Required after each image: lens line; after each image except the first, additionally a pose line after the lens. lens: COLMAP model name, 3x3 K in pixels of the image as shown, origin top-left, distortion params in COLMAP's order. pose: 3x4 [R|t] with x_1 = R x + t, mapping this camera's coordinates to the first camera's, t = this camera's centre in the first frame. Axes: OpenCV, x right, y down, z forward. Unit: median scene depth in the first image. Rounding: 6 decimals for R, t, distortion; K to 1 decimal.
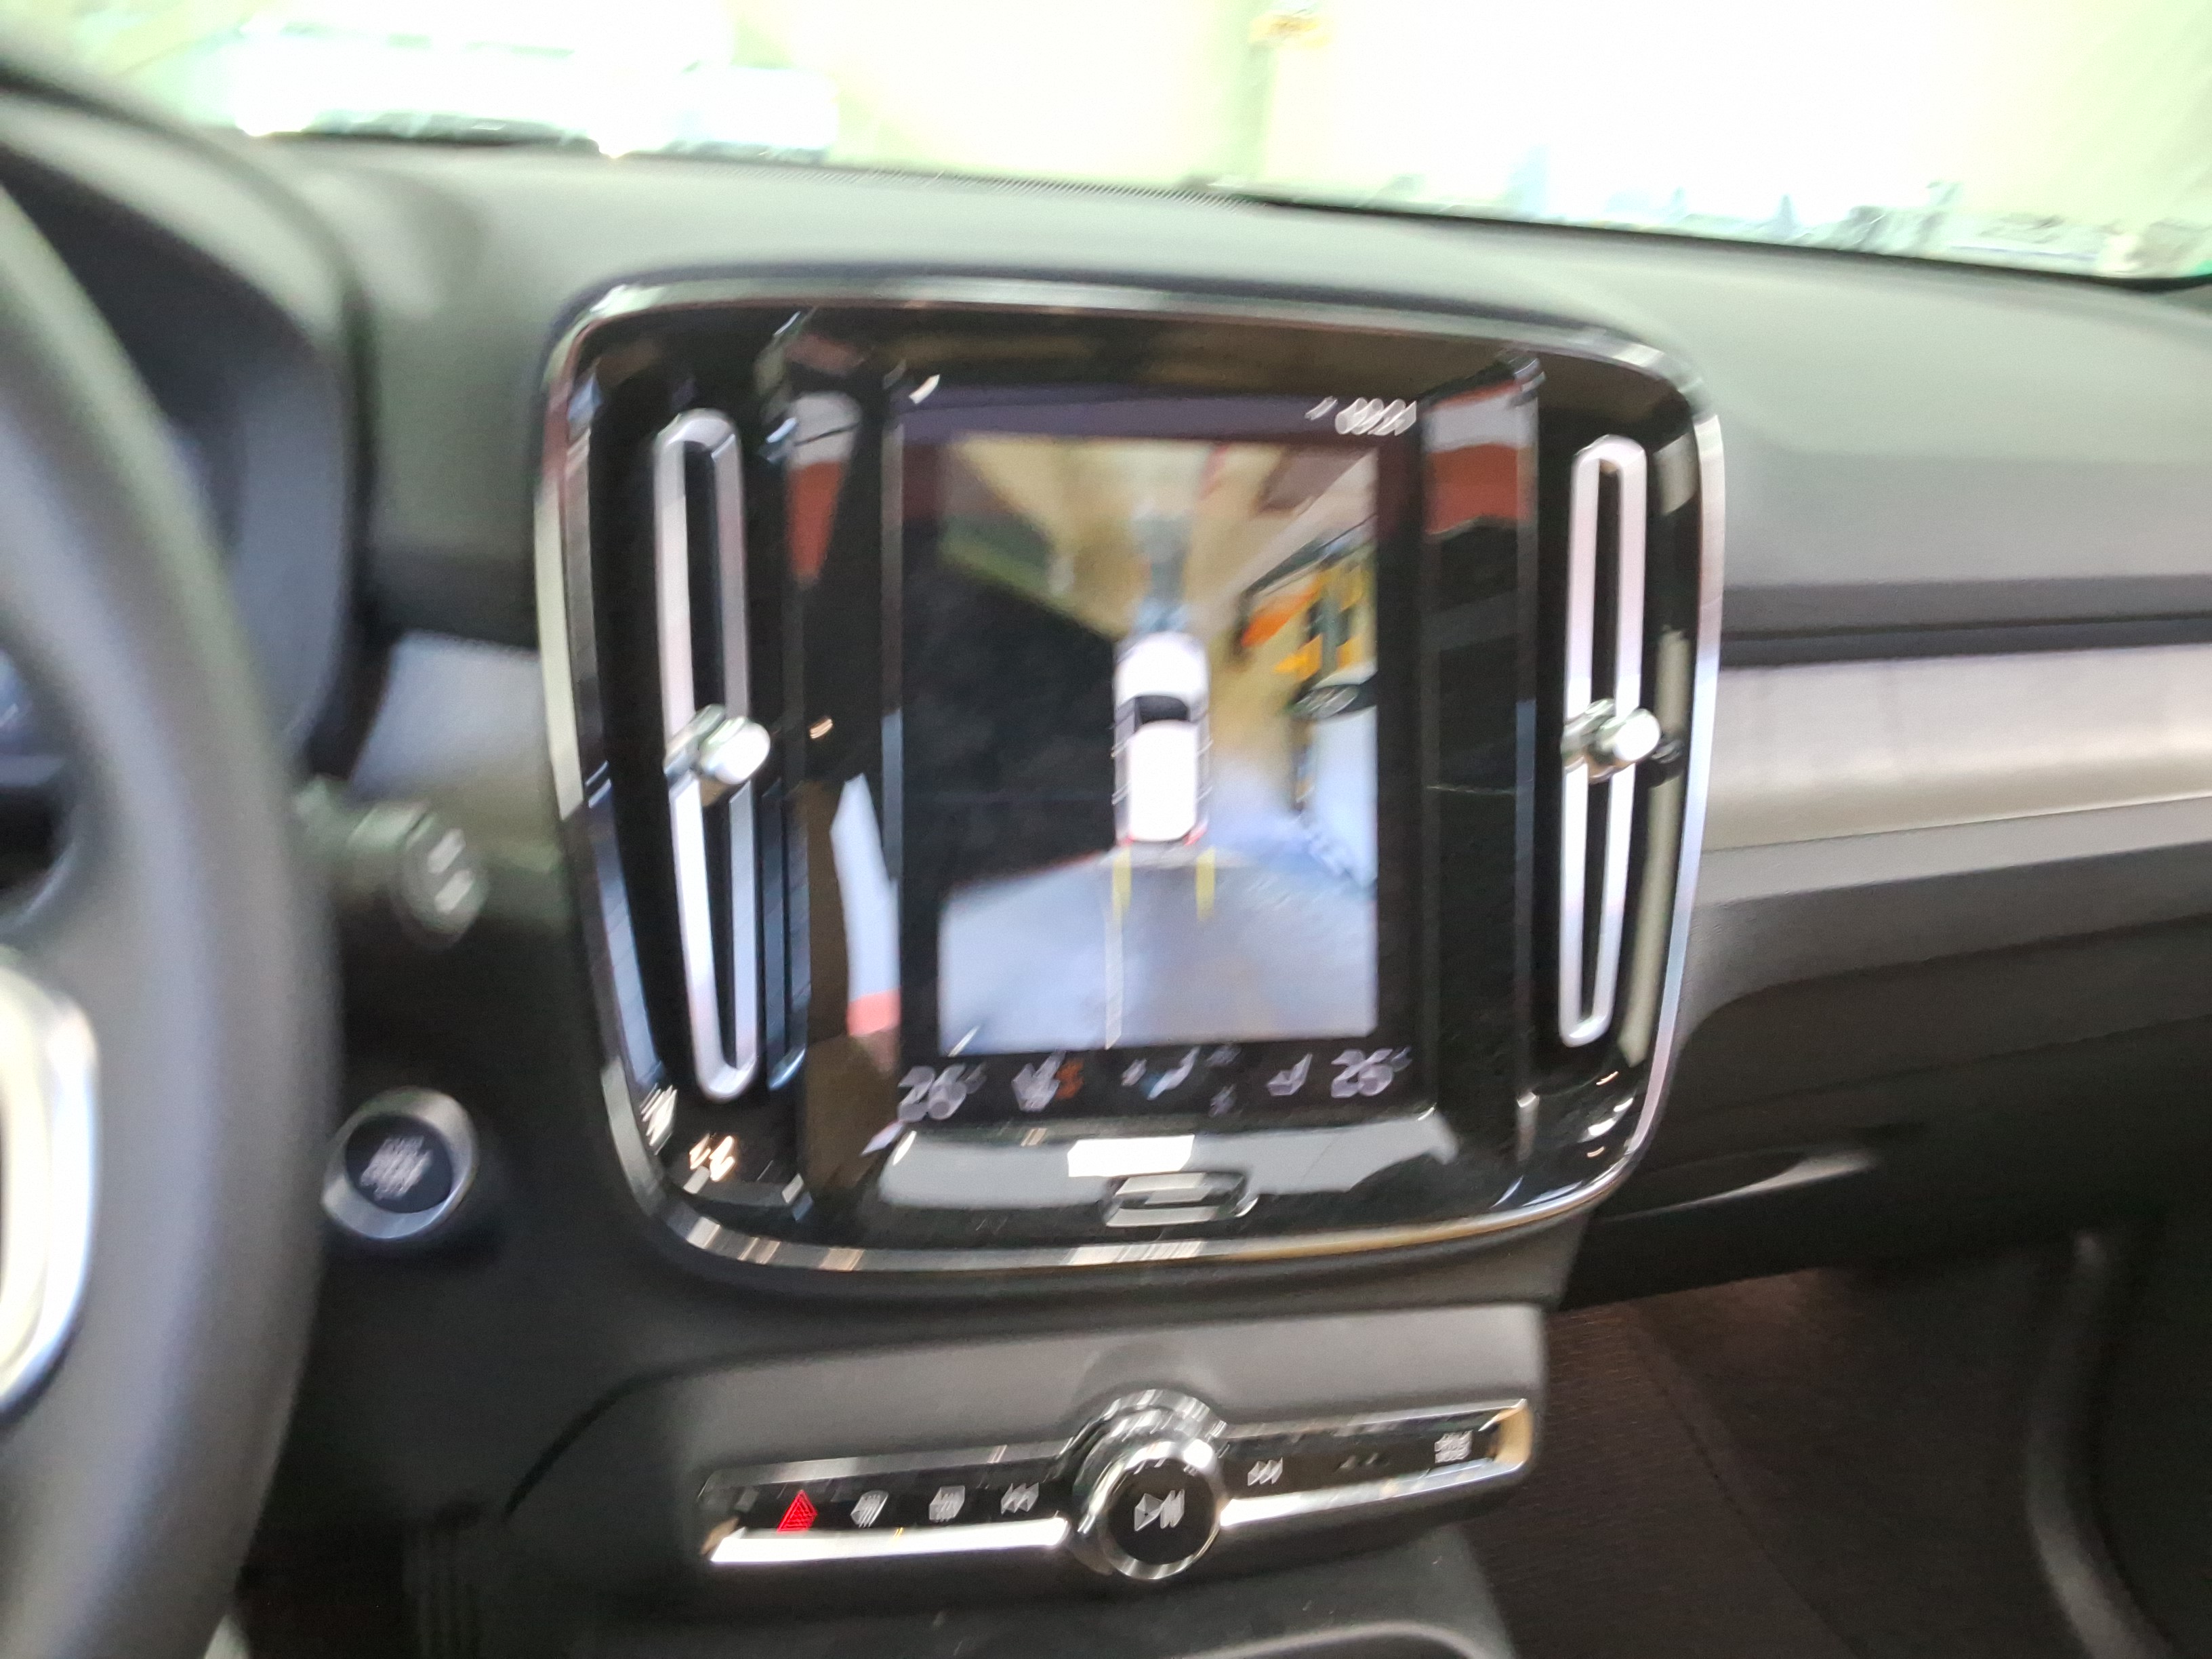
lens RADIAL K [[1729.0, 0, 1093.8], [0, 1729.0, 828.0], [0, 0, 1]] dist [0.083230, 0.001054]
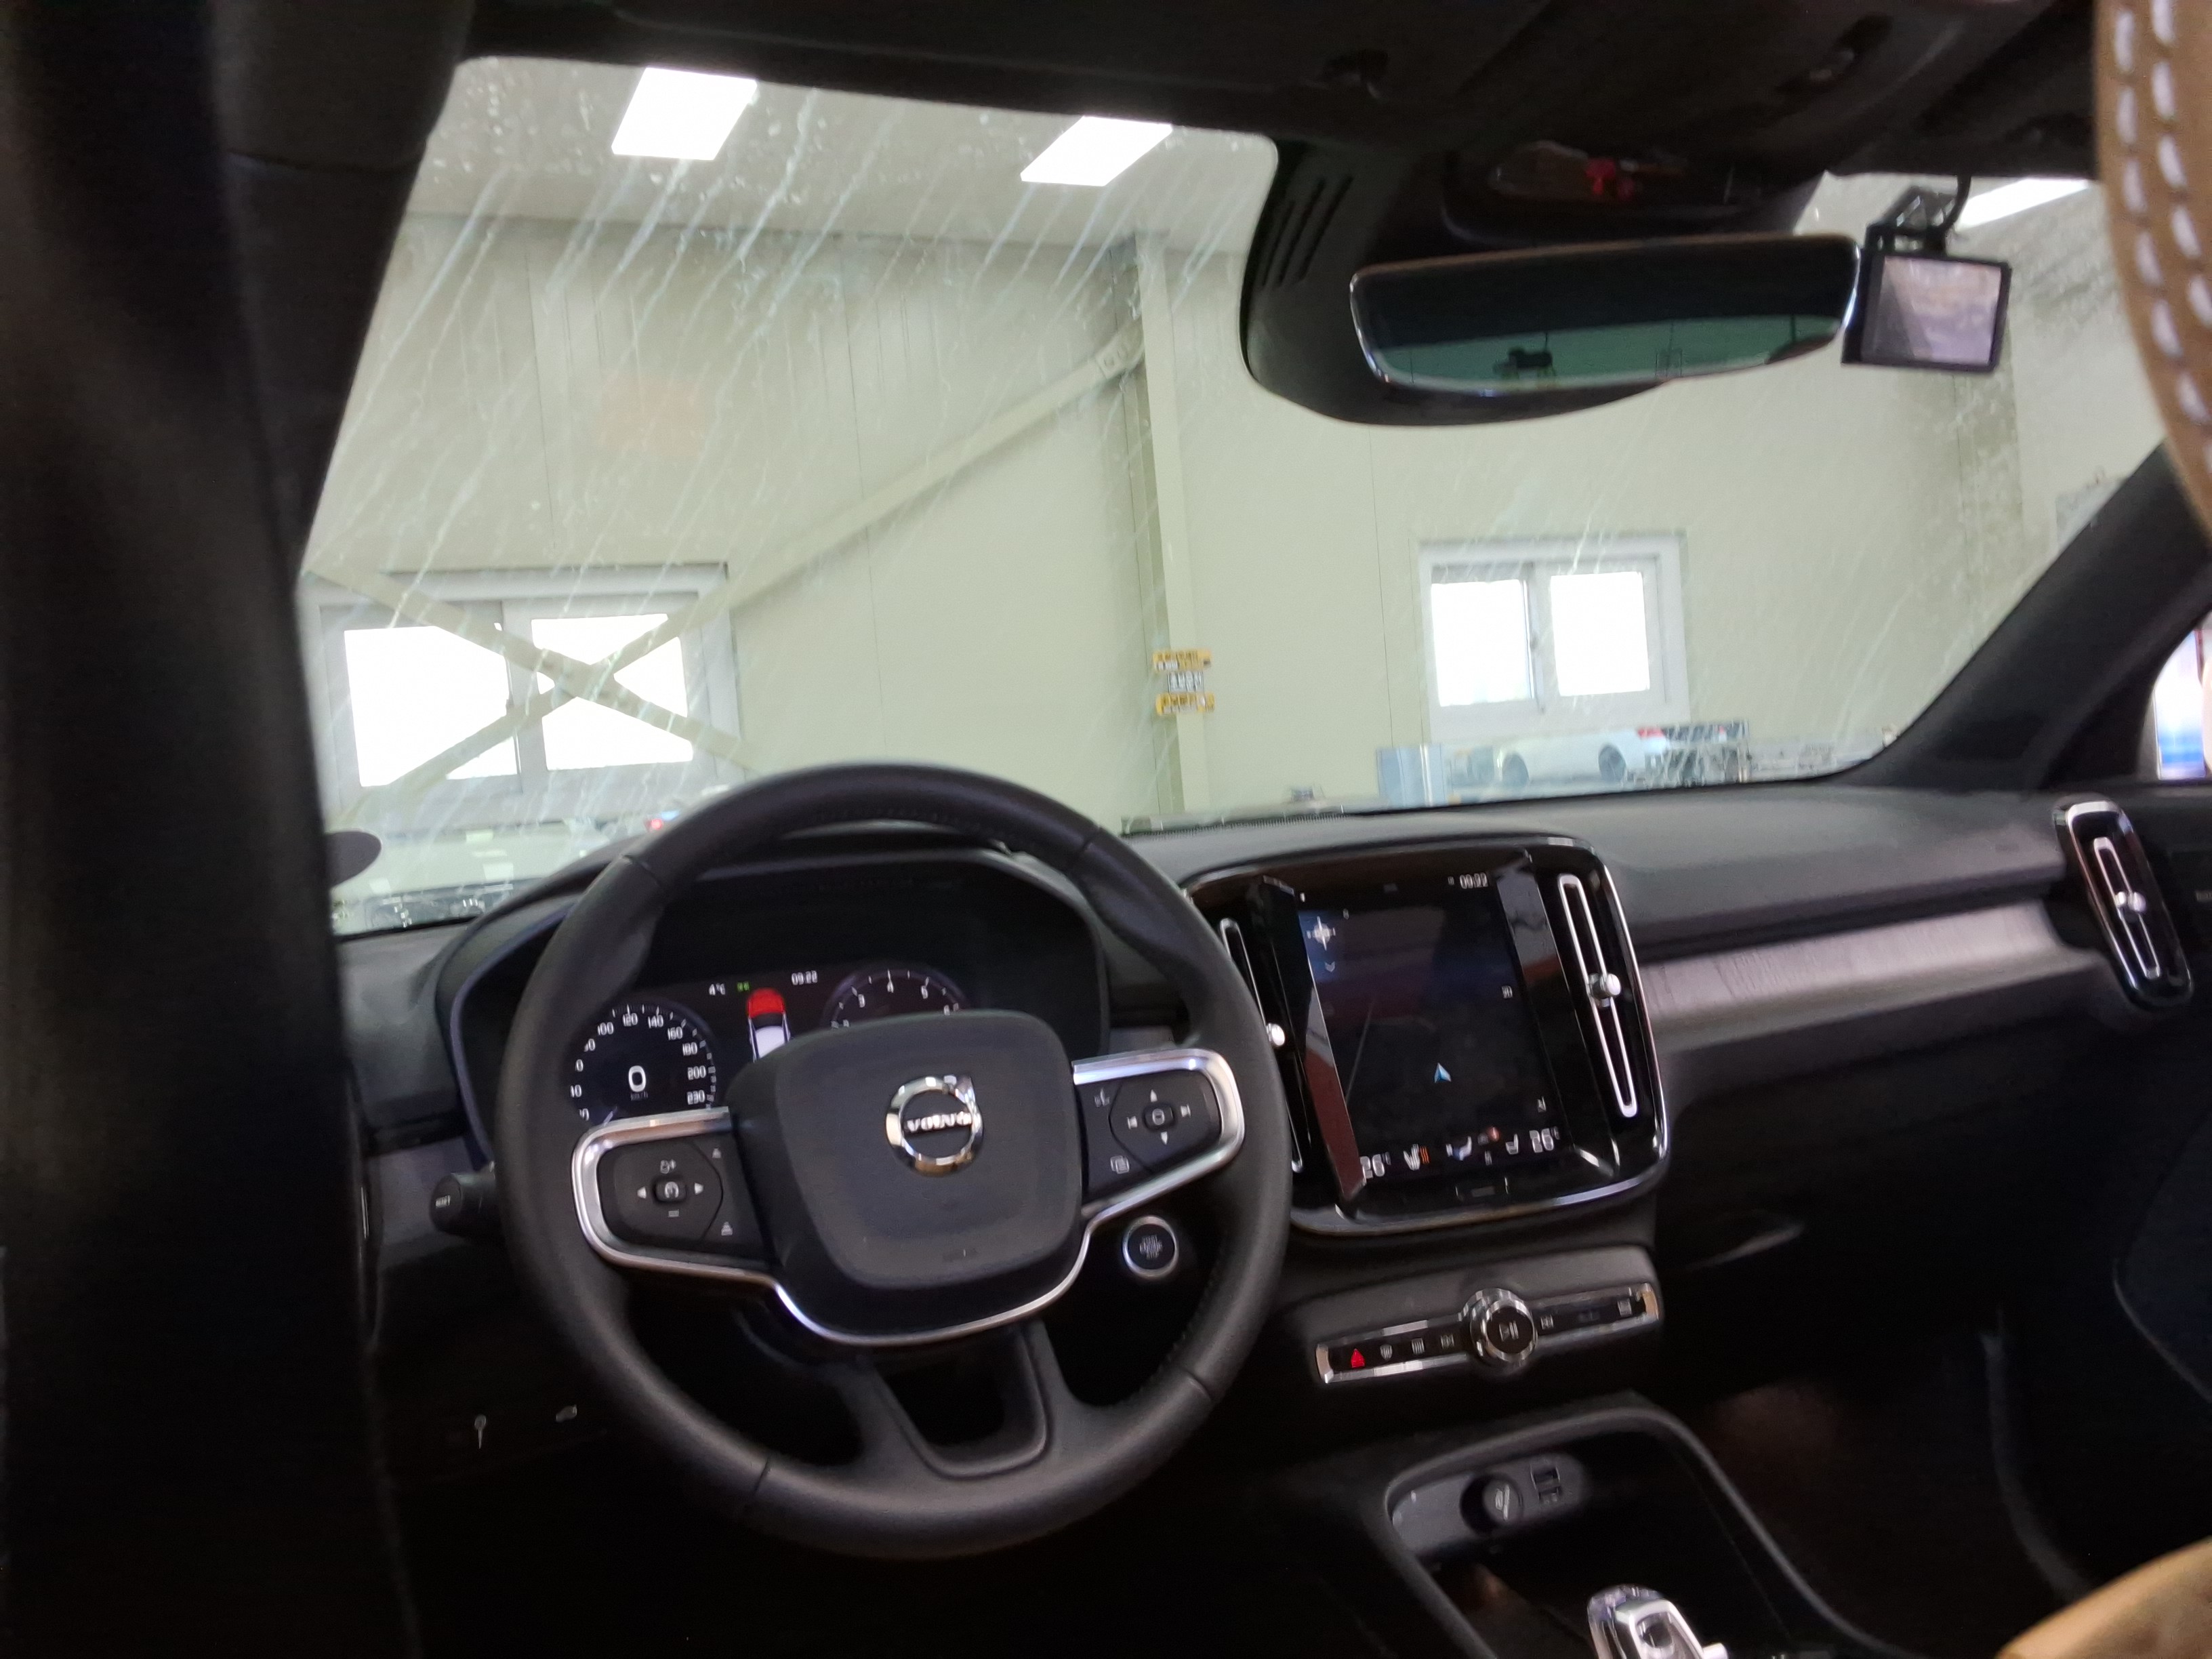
lens RADIAL K [[1729.0, 0, 1093.8], [0, 1729.0, 828.0], [0, 0, 1]] dist [0.083230, 0.001054]
pose [[0.984507, -0.163214, 0.064088, -0.496469], [0.175327, 0.921599, -0.346288, 0.439120], [-0.002544, 0.352160, 0.935937, -1.282455]]
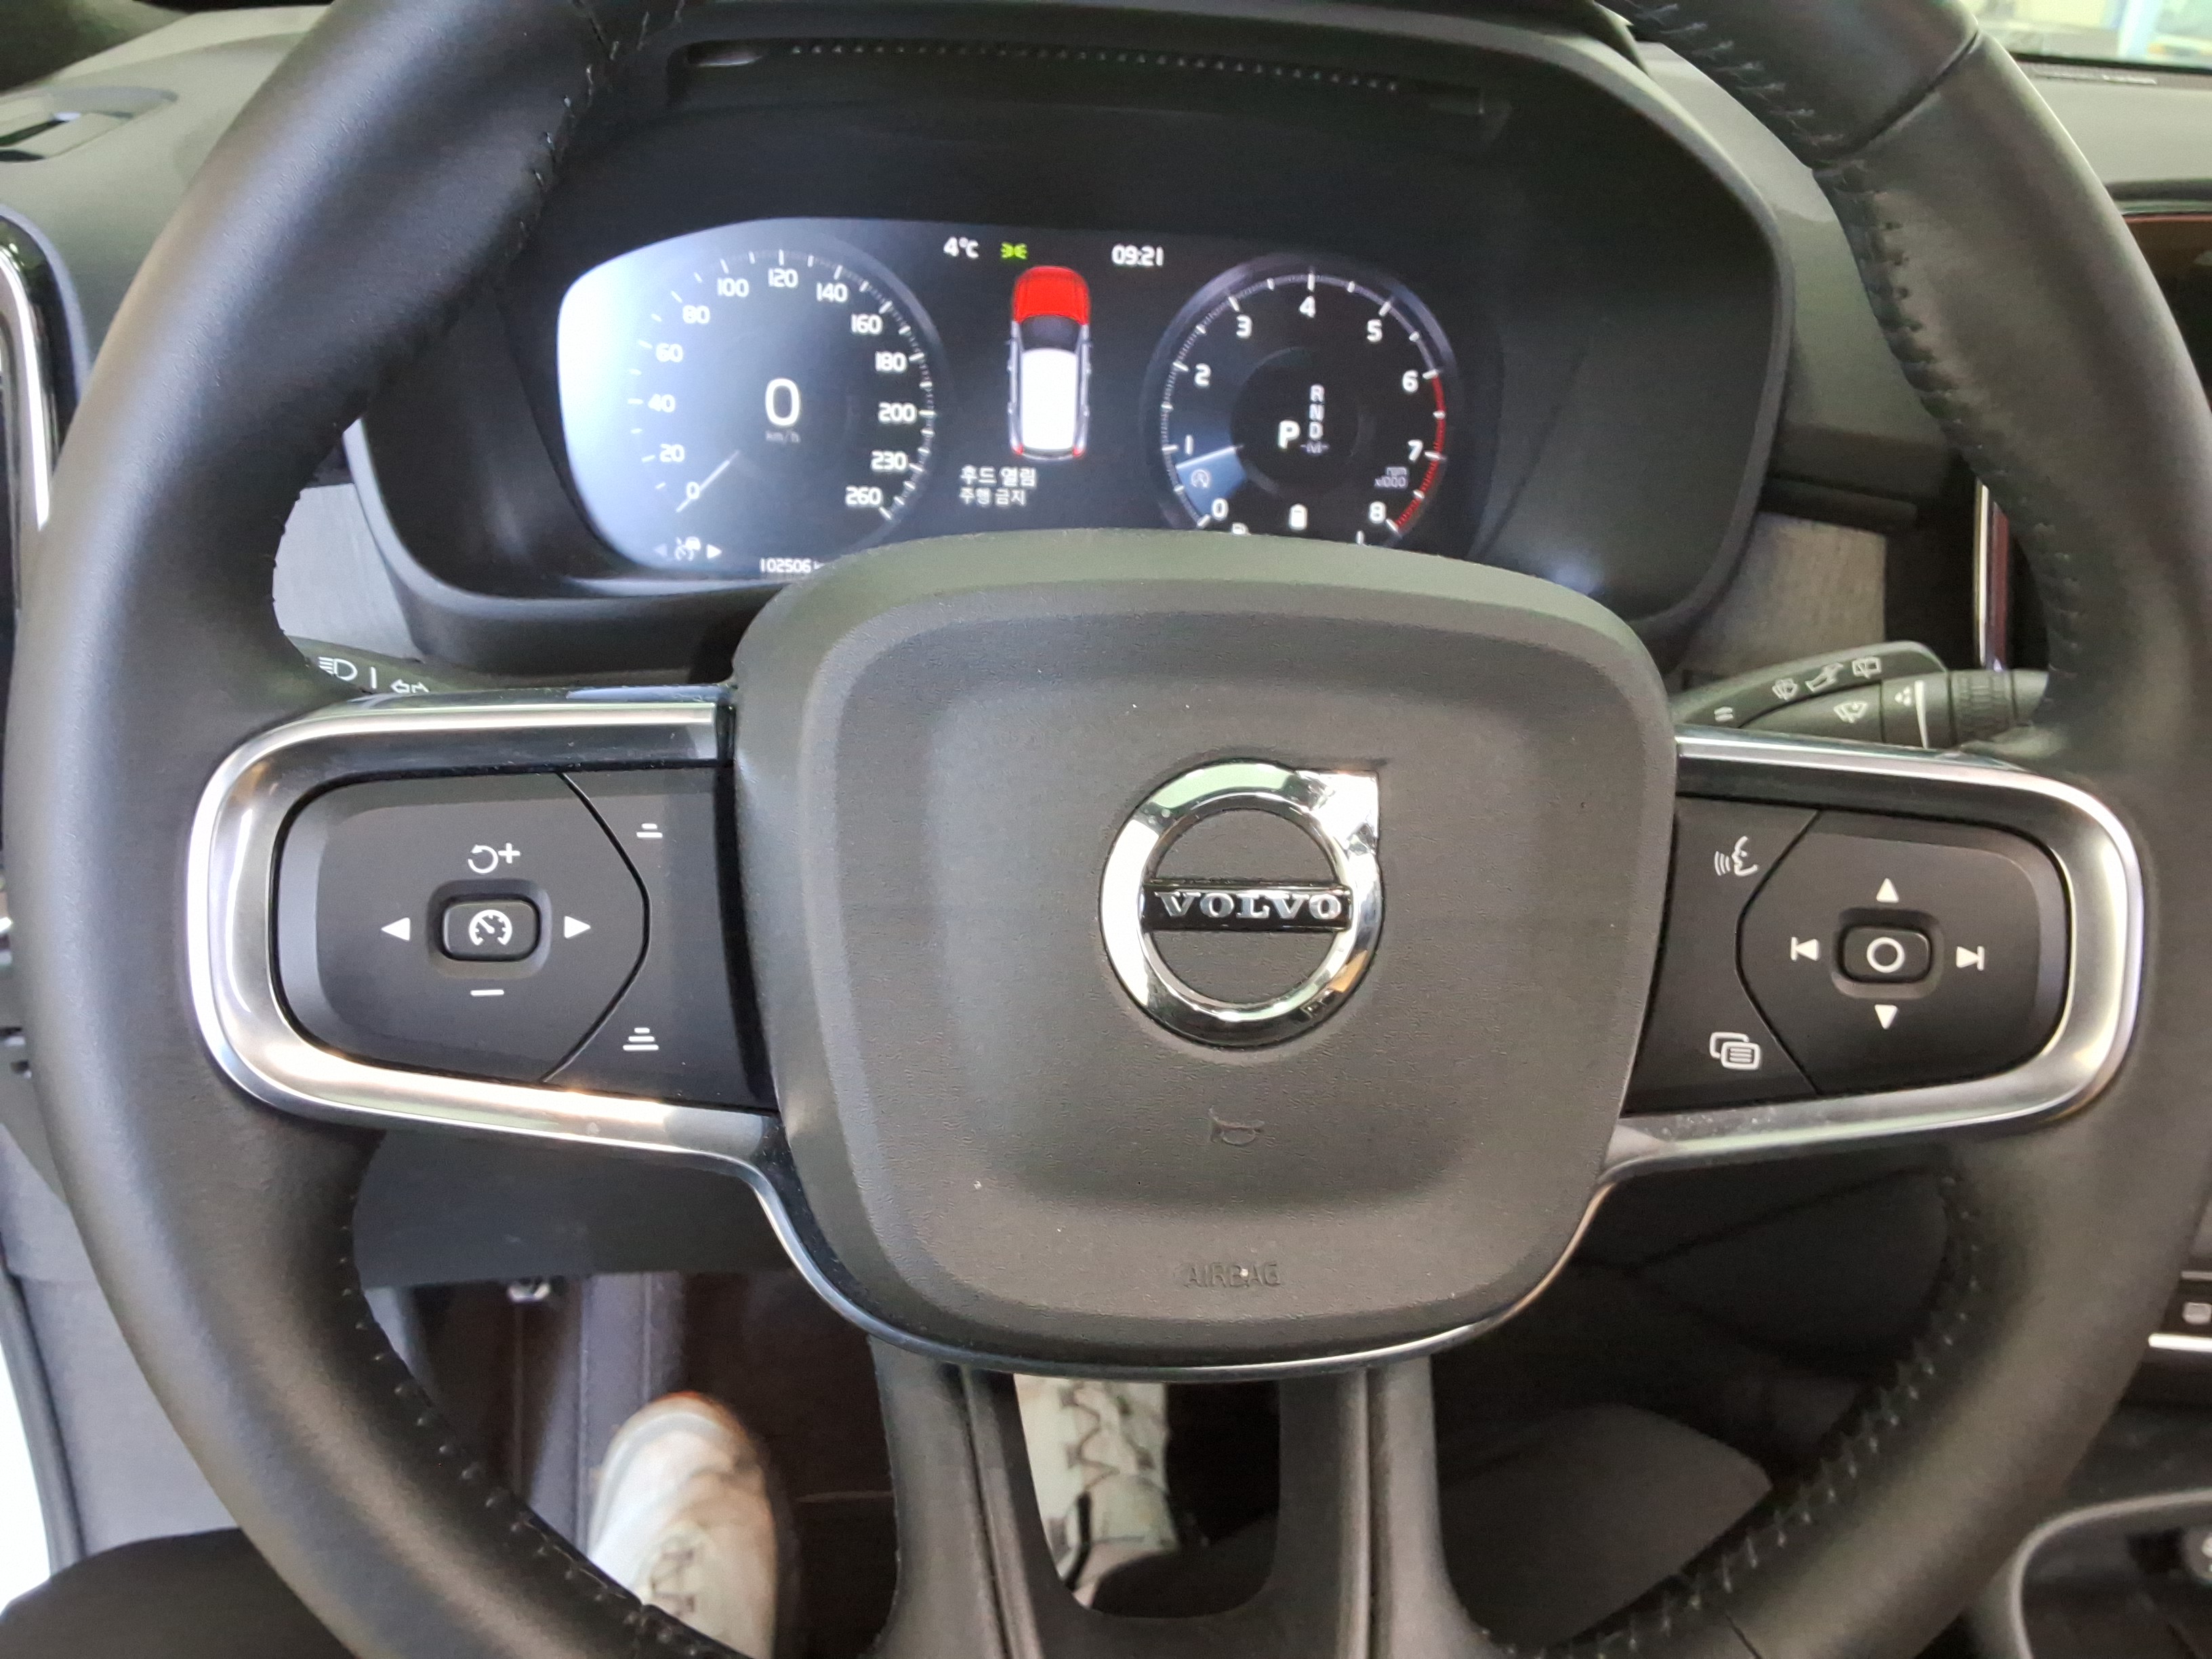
lens RADIAL K [[1729.0, 0, 1093.8], [0, 1729.0, 828.0], [0, 0, 1]] dist [0.083230, 0.001054]
pose [[0.973309, 0.094347, -0.209209, -0.516912], [-0.076372, 0.992788, 0.092409, 0.018584], [0.216419, -0.073965, 0.973495, -0.177247]]
